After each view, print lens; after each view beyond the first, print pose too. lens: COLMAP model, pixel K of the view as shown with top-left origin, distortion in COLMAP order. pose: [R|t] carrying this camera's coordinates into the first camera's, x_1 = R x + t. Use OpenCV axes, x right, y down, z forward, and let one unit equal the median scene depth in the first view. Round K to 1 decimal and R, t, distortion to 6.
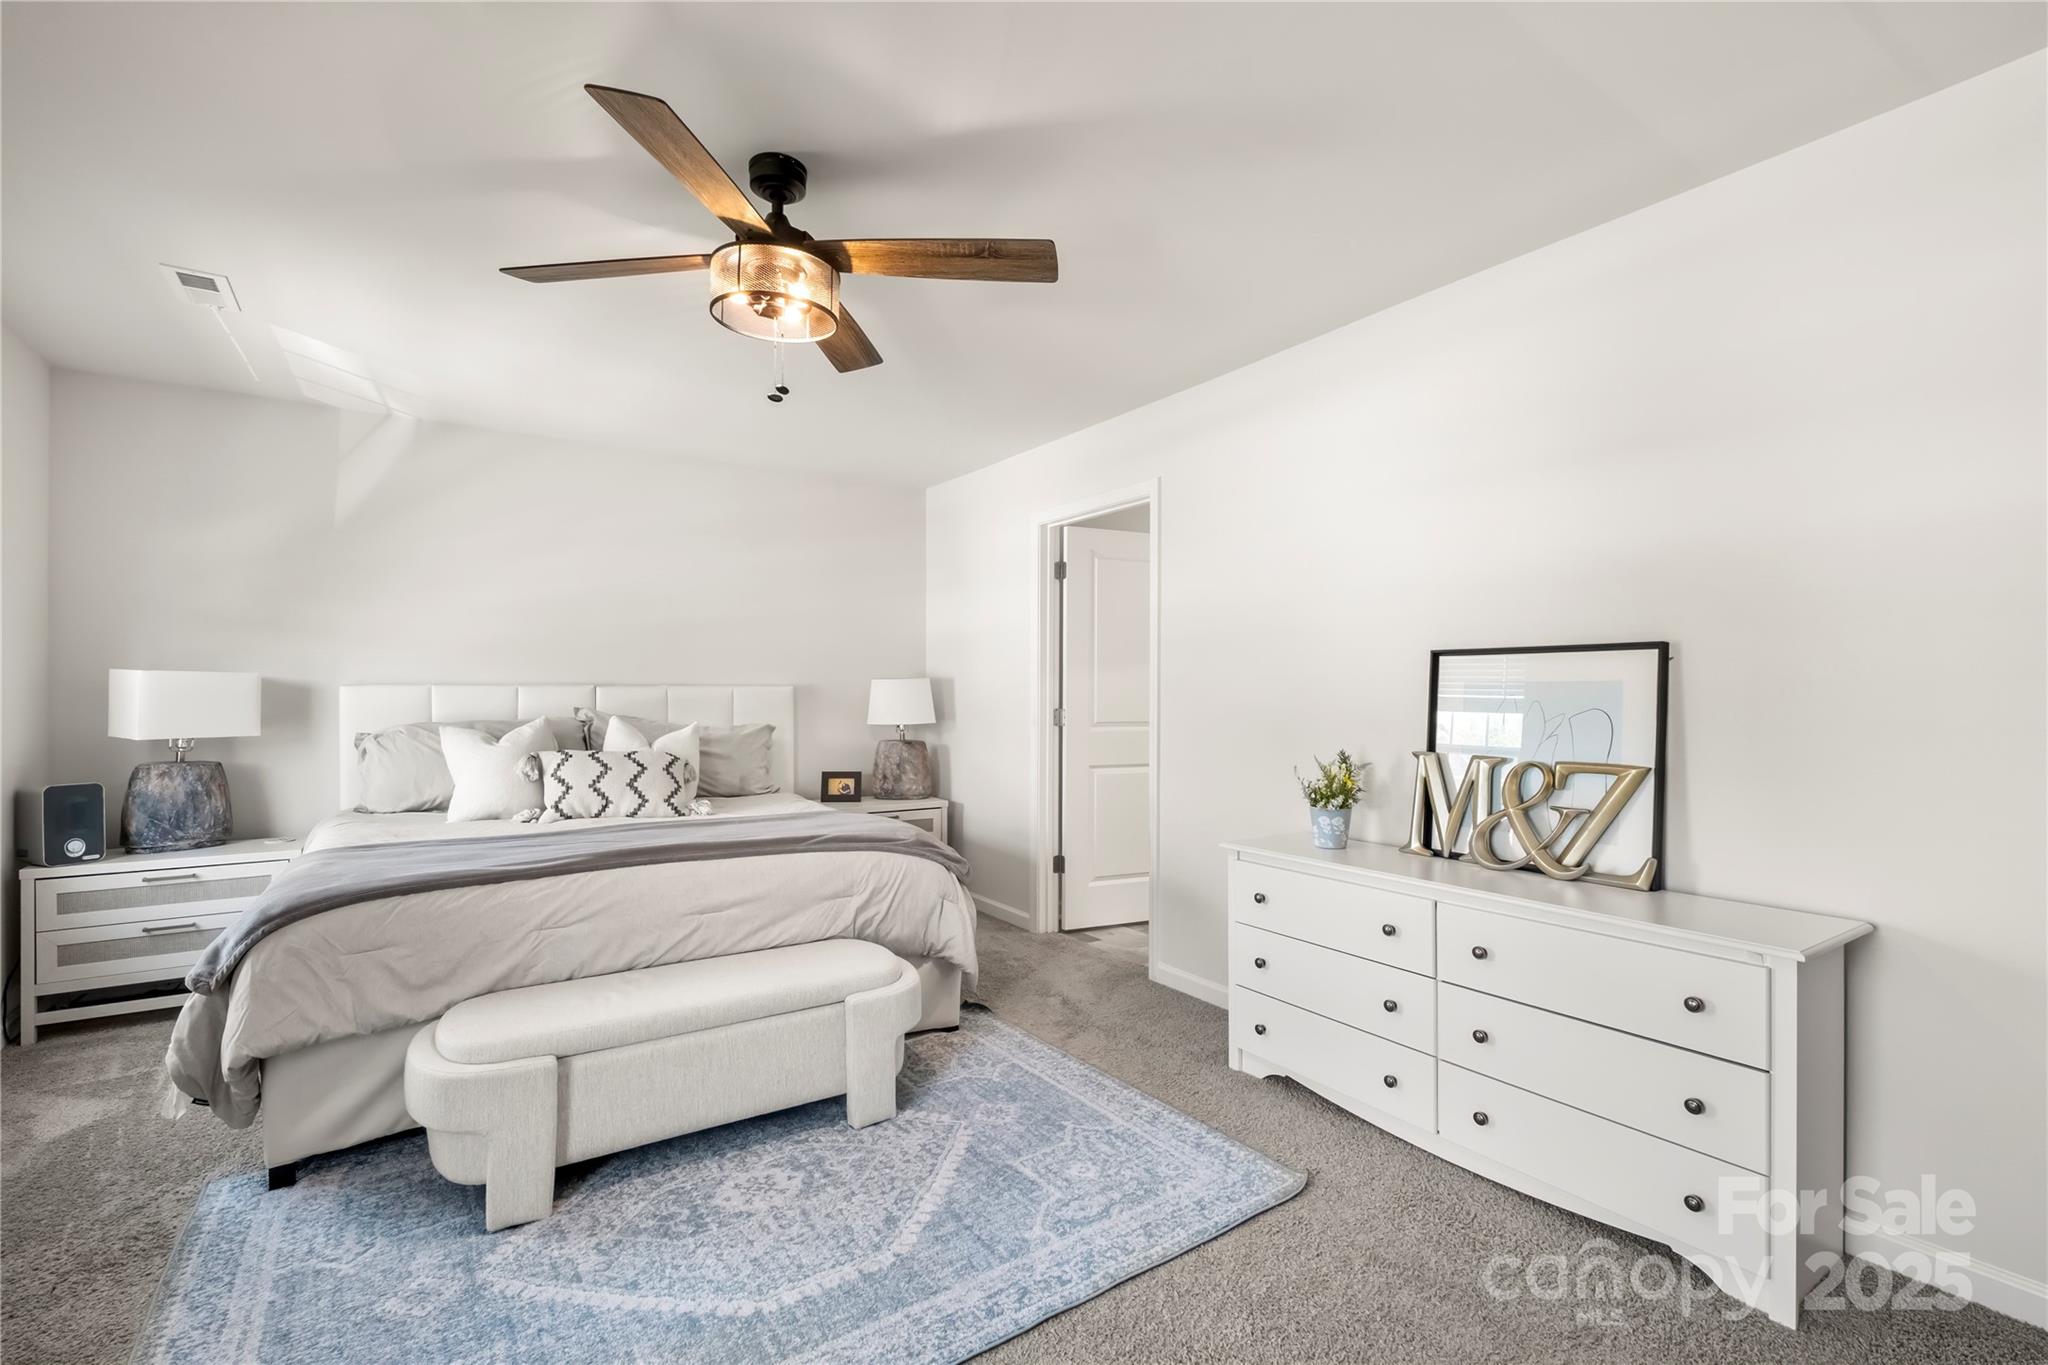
lens RADIAL K [[899.3, 0, 1030.6], [0, 899.3, 698.8], [0, 0, 1]] dist [0.002330, -0.005408]
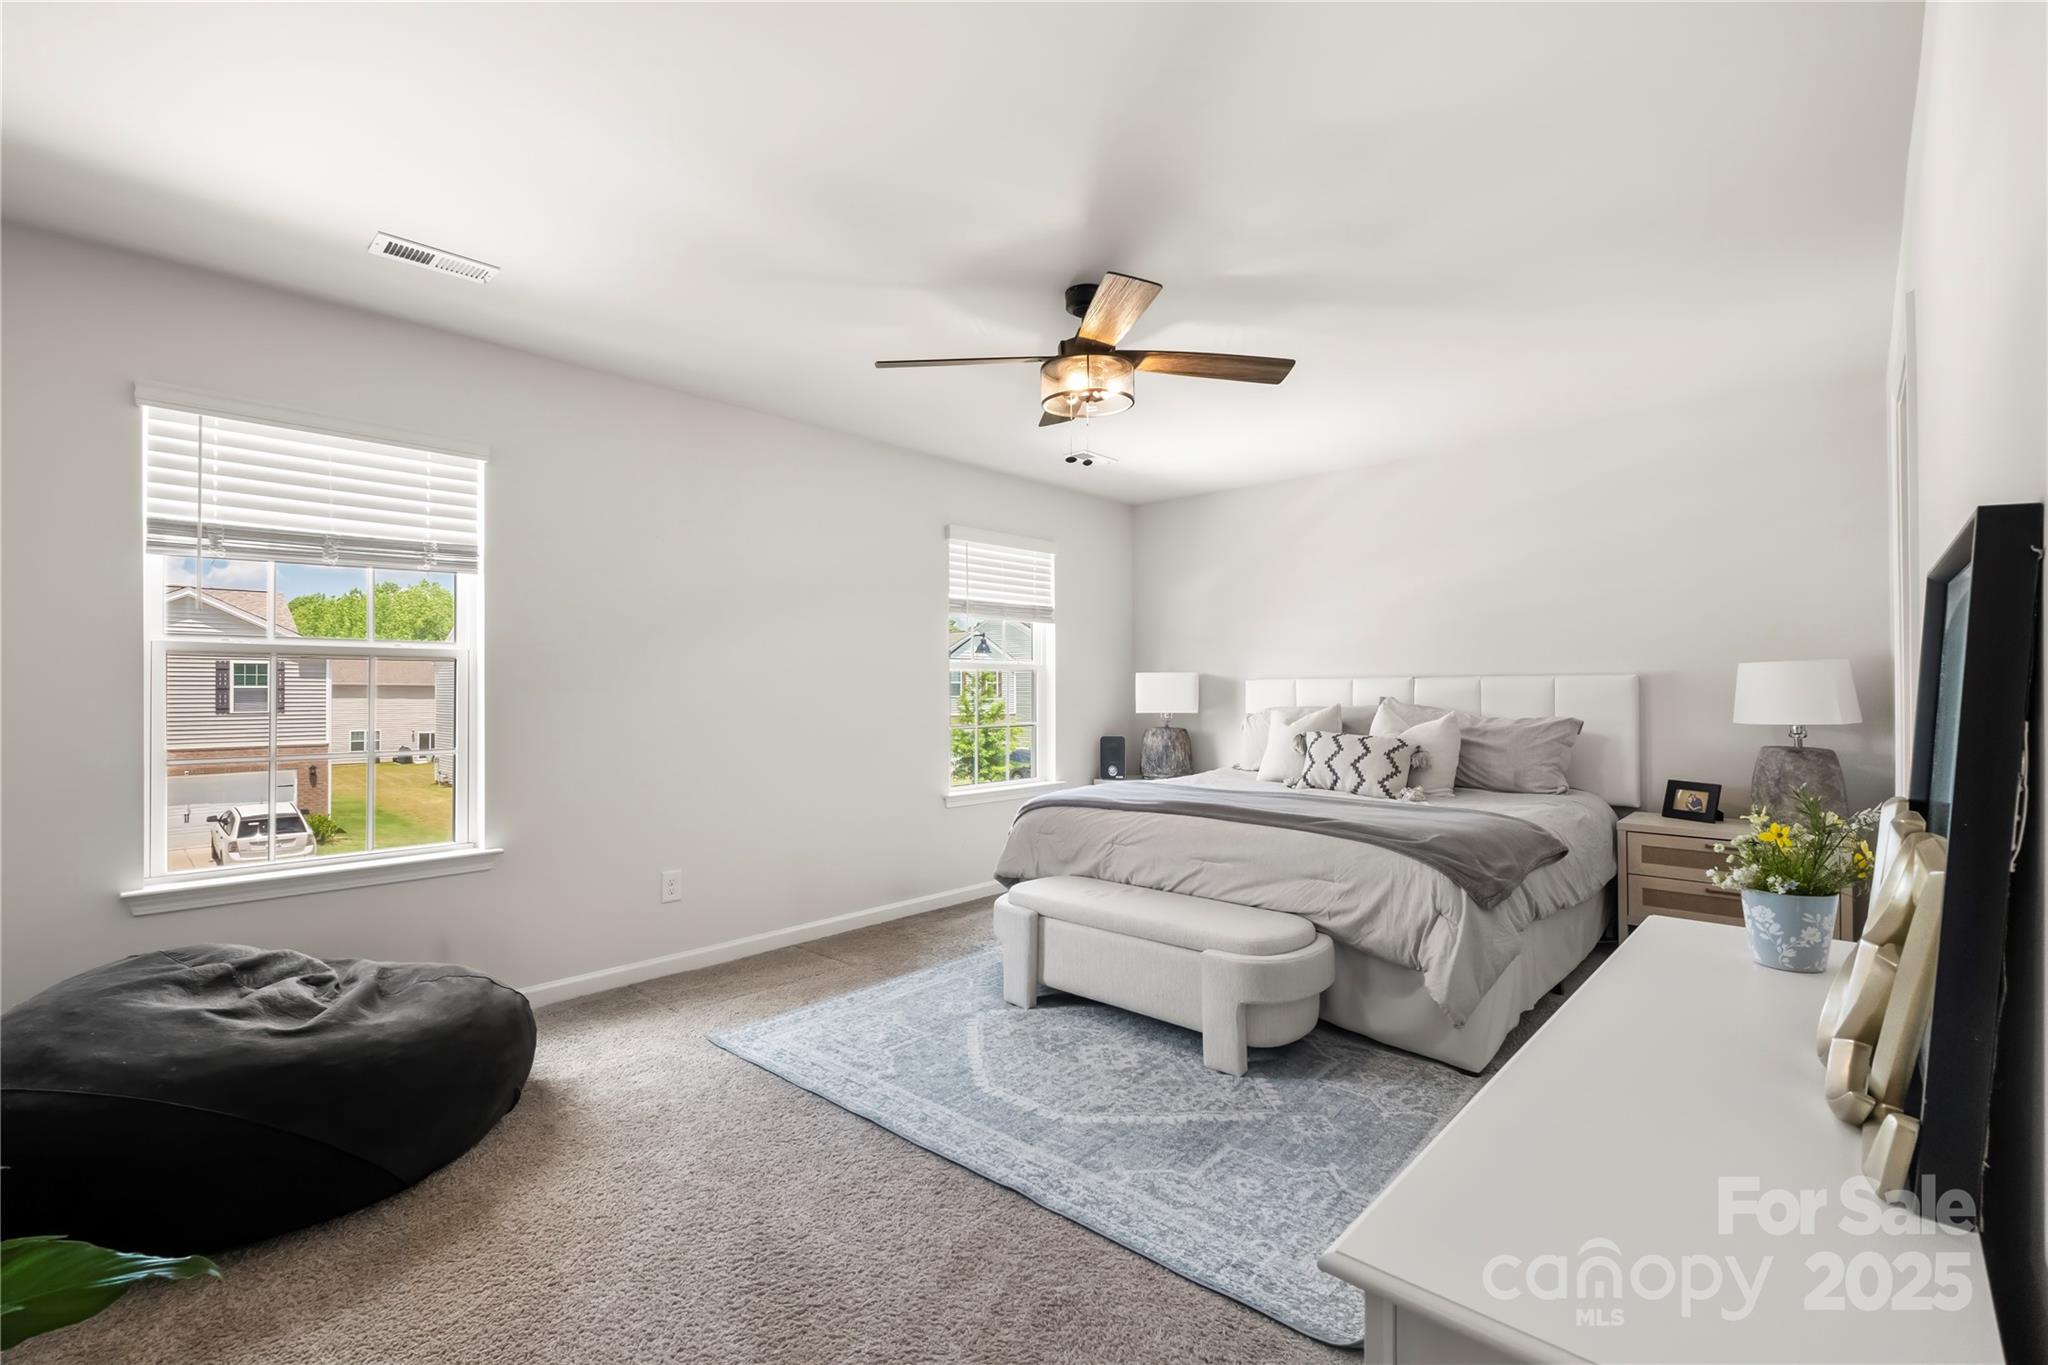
lens RADIAL K [[899.3, 0, 1030.6], [0, 899.3, 698.8], [0, 0, 1]] dist [0.002330, -0.005408]
pose [[0.228253, 0.008024, -0.973569, 0.611761], [-0.001416, 0.999968, 0.007909, 0.004368], [0.973601, -0.000427, 0.228257, 0.374065]]
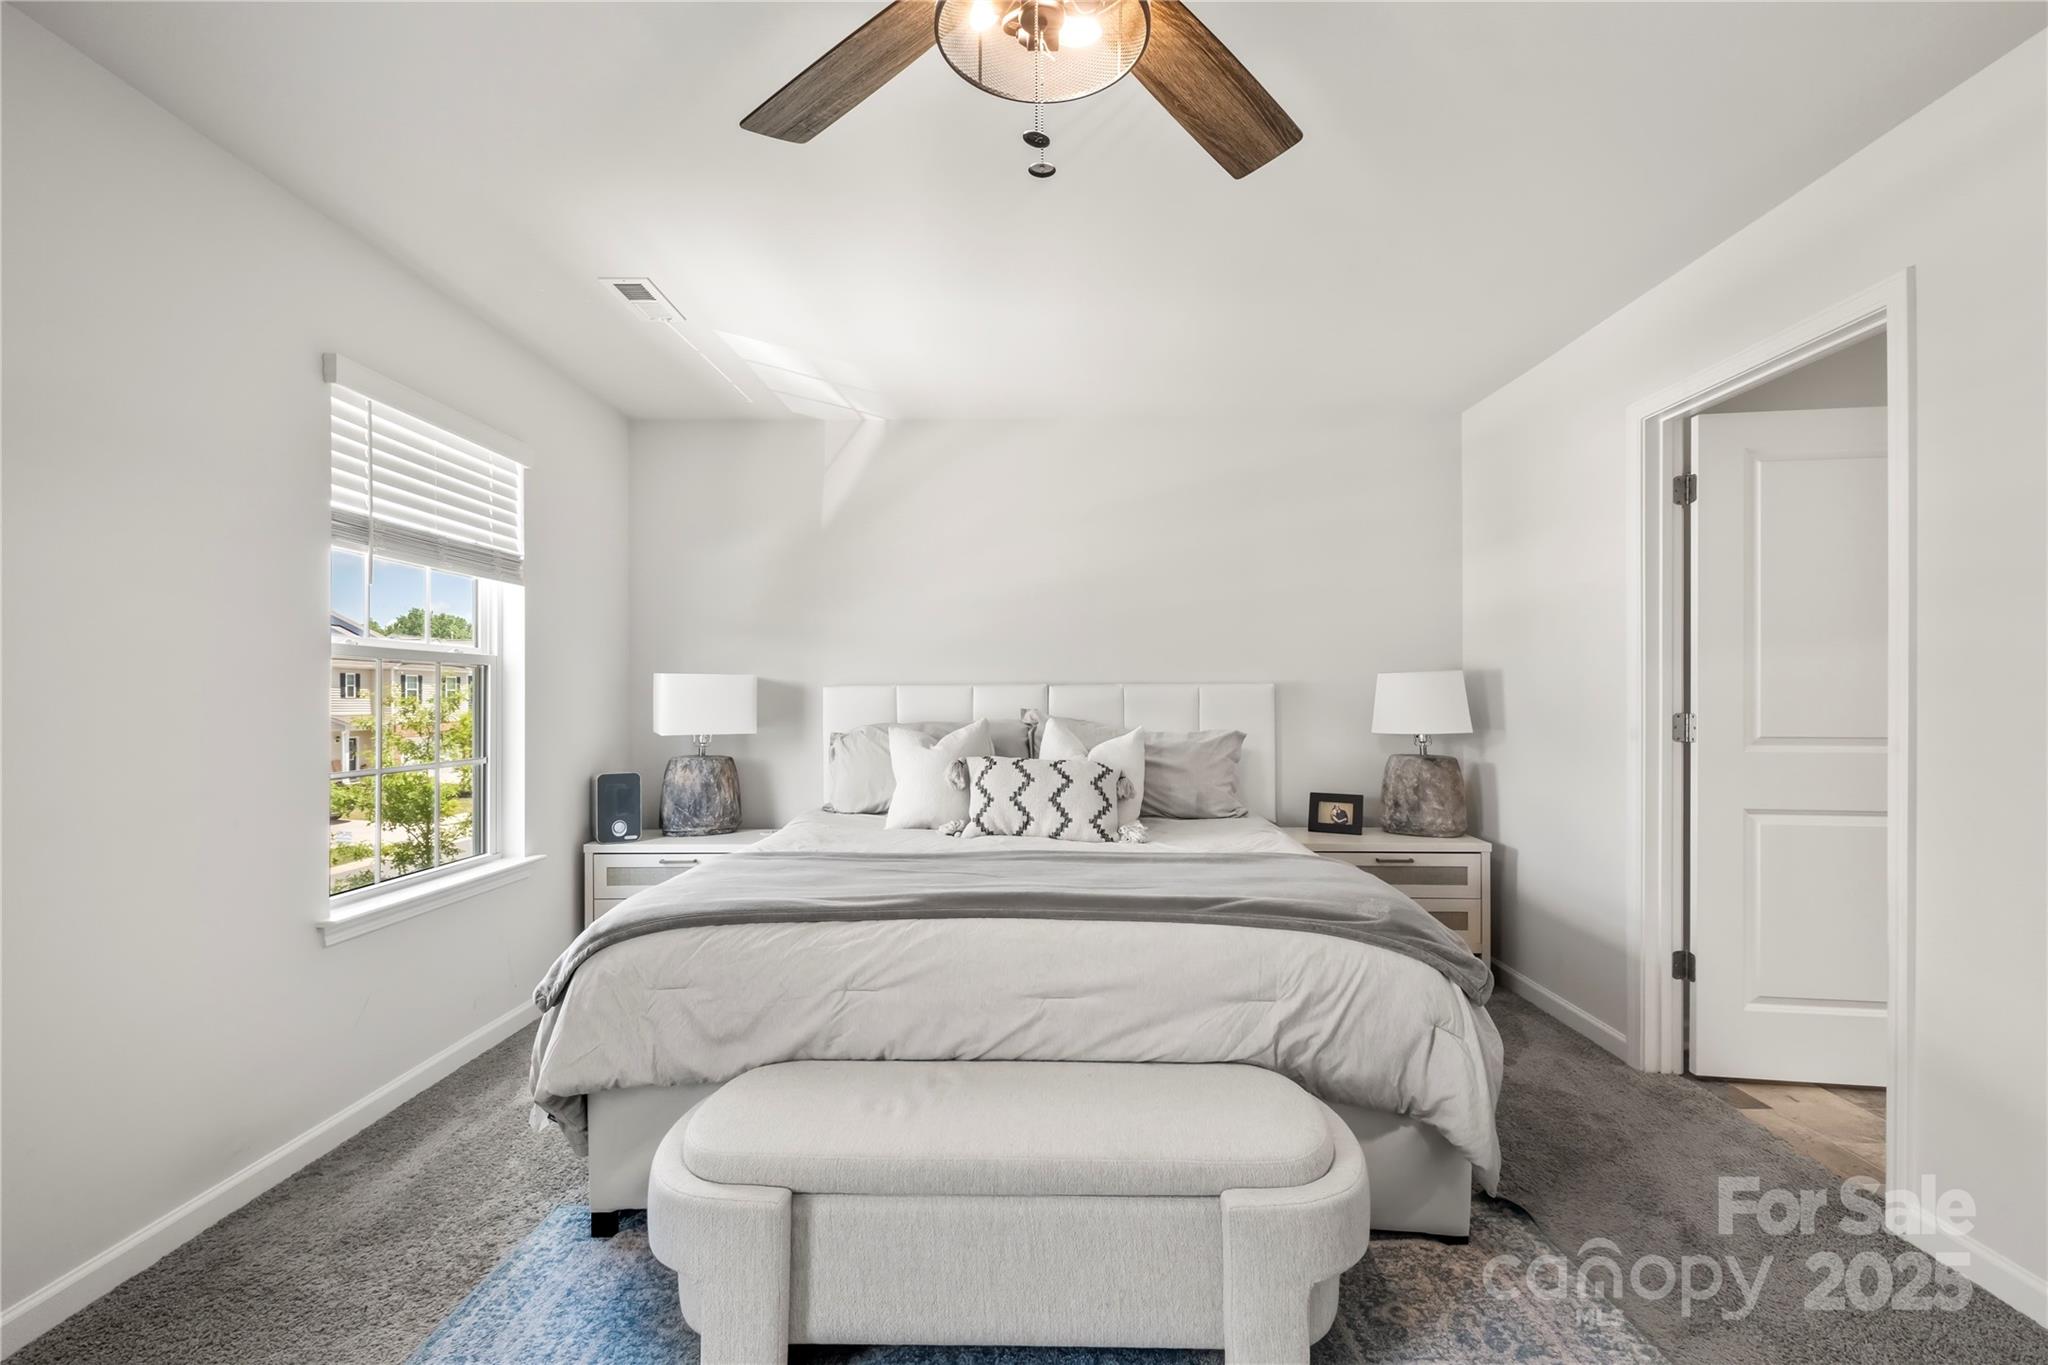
lens RADIAL K [[899.3, 0, 1030.6], [0, 899.3, 698.8], [0, 0, 1]] dist [0.002330, -0.005408]
pose [[0.819319, -0.002924, -0.573330, 0.024935], [0.000023, 0.999987, -0.005068, 0.005266], [0.573337, 0.004139, 0.819309, 0.318996]]
